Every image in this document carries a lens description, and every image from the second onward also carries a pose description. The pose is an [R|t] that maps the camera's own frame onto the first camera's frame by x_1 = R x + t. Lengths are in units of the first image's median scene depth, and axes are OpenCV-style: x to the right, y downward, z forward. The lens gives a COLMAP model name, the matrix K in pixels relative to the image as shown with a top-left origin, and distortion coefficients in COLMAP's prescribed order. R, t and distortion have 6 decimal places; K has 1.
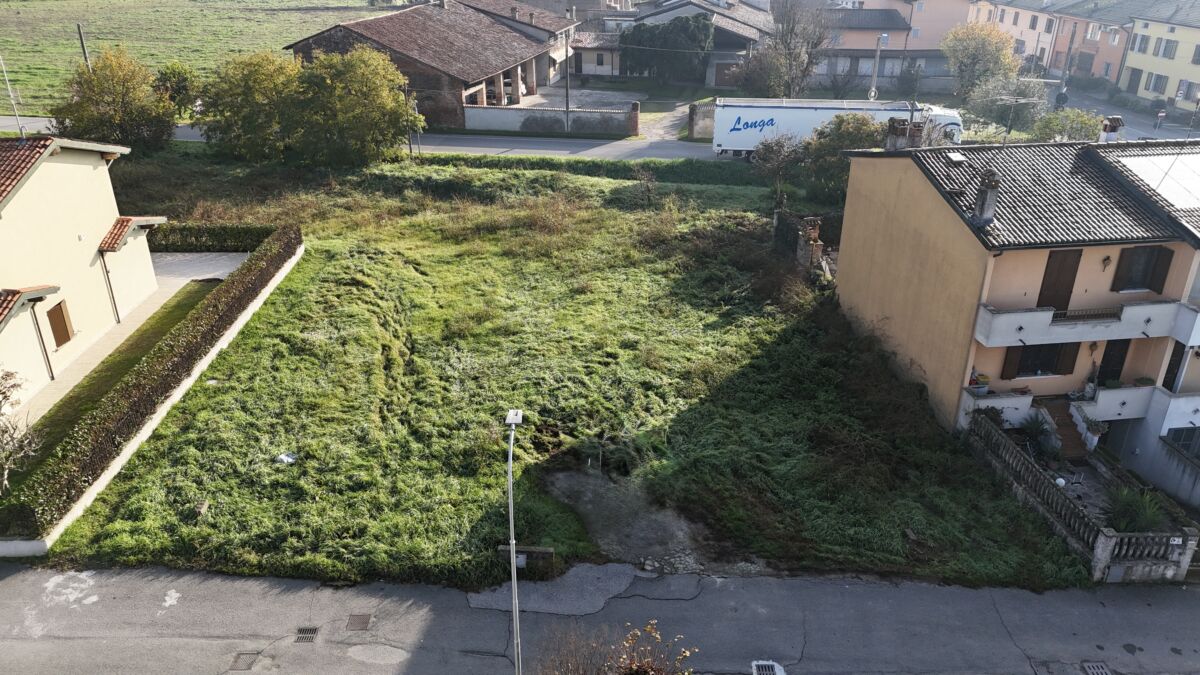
lens RADIAL K [[877.4, 0, 596.6], [0, 877.4, 340.2], [0, 0, 1]] dist [0.097814, -0.104811]
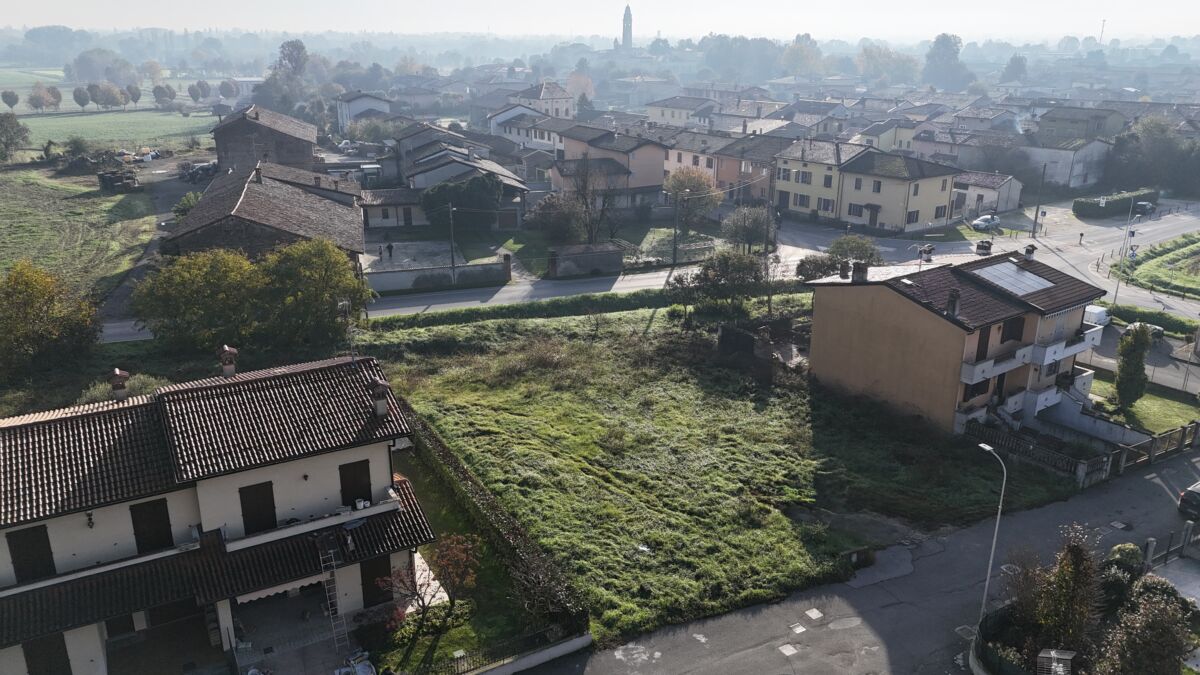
lens RADIAL K [[877.4, 0, 596.6], [0, 877.4, 340.2], [0, 0, 1]] dist [0.097814, -0.104811]
pose [[0.877620, -0.156321, 0.453152, -0.805281], [0.207216, 0.976162, -0.064575, -0.094536], [-0.432255, 0.150573, 0.889091, -0.221864]]
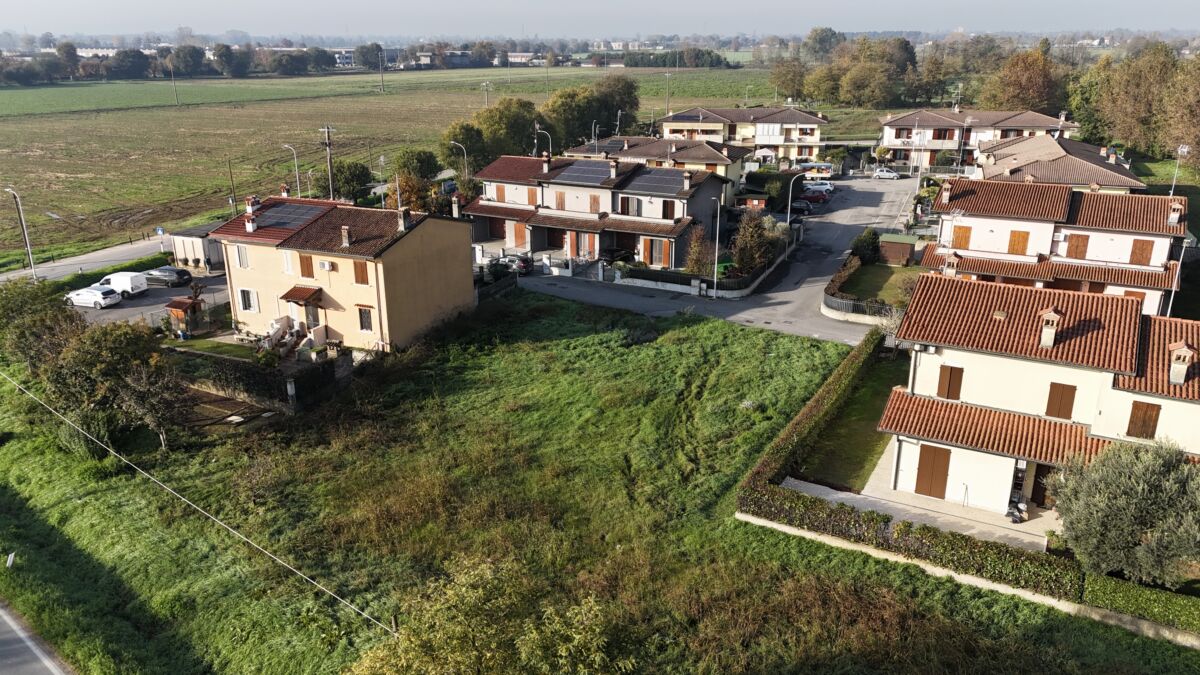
lens RADIAL K [[877.4, 0, 596.6], [0, 877.4, 340.2], [0, 0, 1]] dist [0.097814, -0.104811]
pose [[-0.864141, -0.160466, 0.476981, -0.745348], [0.222270, 0.728650, 0.647816, -0.987797], [-0.451504, 0.665823, -0.593990, 1.844755]]
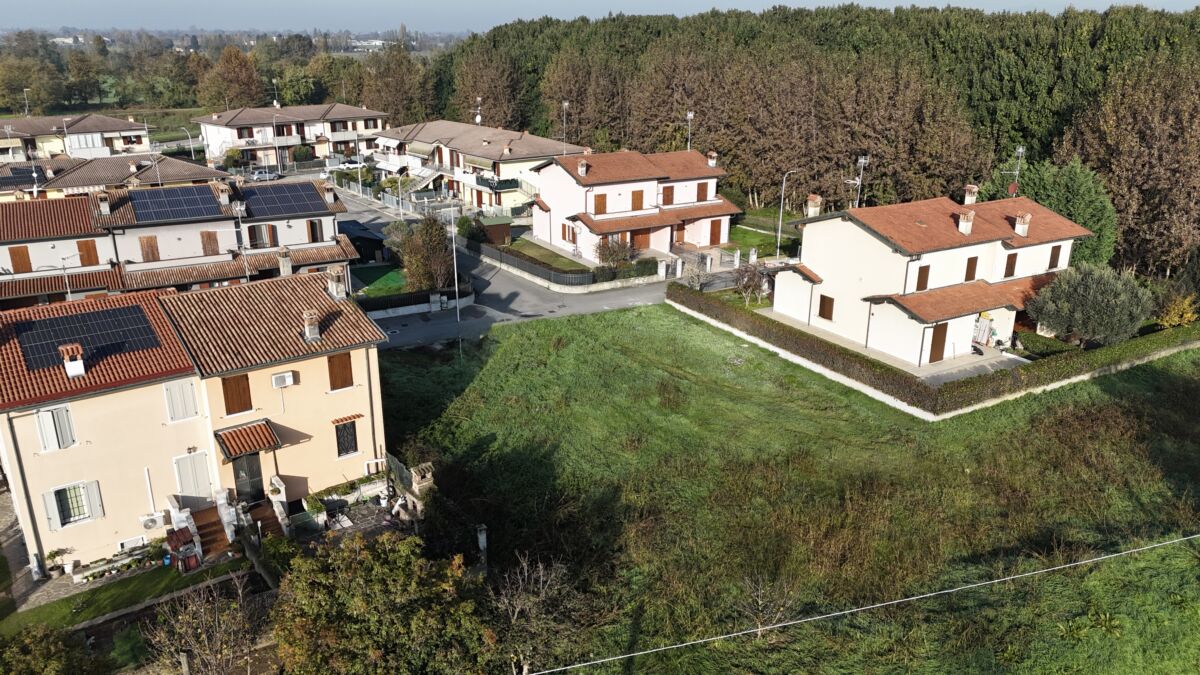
lens RADIAL K [[877.4, 0, 596.6], [0, 877.4, 340.2], [0, 0, 1]] dist [0.097814, -0.104811]
pose [[-0.874295, 0.158679, -0.458725, 0.539615], [-0.211360, 0.726302, 0.654074, -0.931718], [0.436961, 0.668810, -0.601464, 1.764434]]
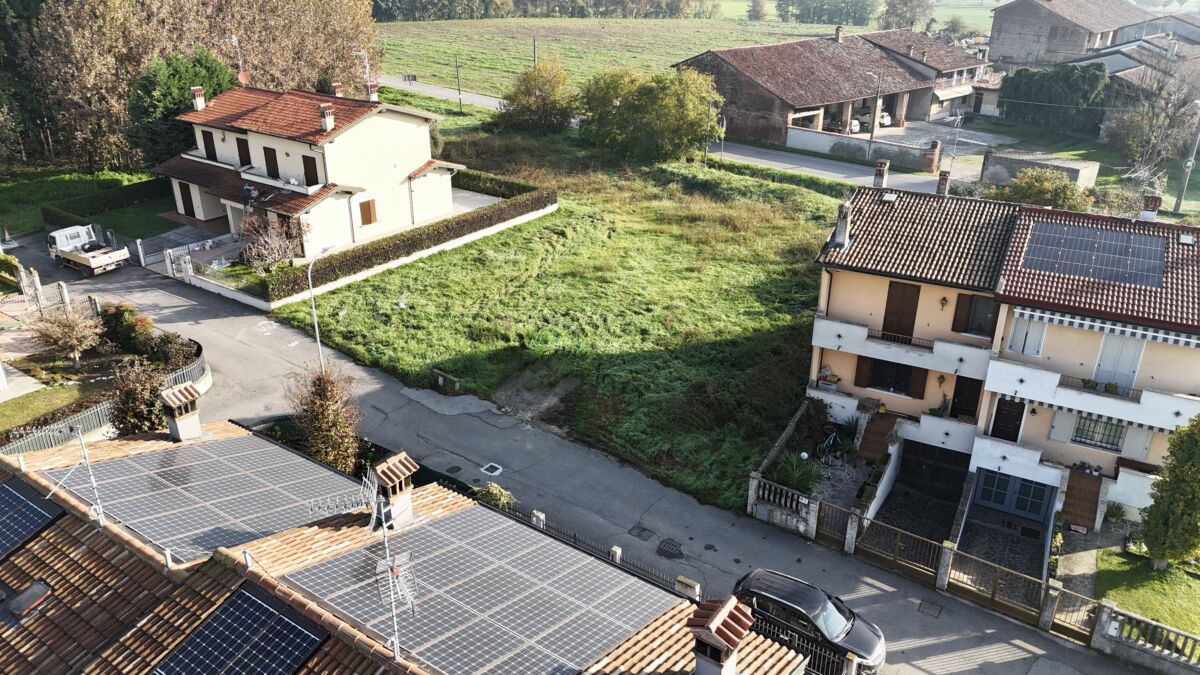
lens RADIAL K [[875.8, 0, 593.3], [0, 875.8, 337.8], [0, 0, 1]] dist [0.137554, -0.233495]
pose [[0.803798, 0.247085, -0.541163, 0.667805], [-0.261543, 0.963812, 0.051586, 0.011398], [0.534326, 0.100073, 0.839334, -0.142708]]
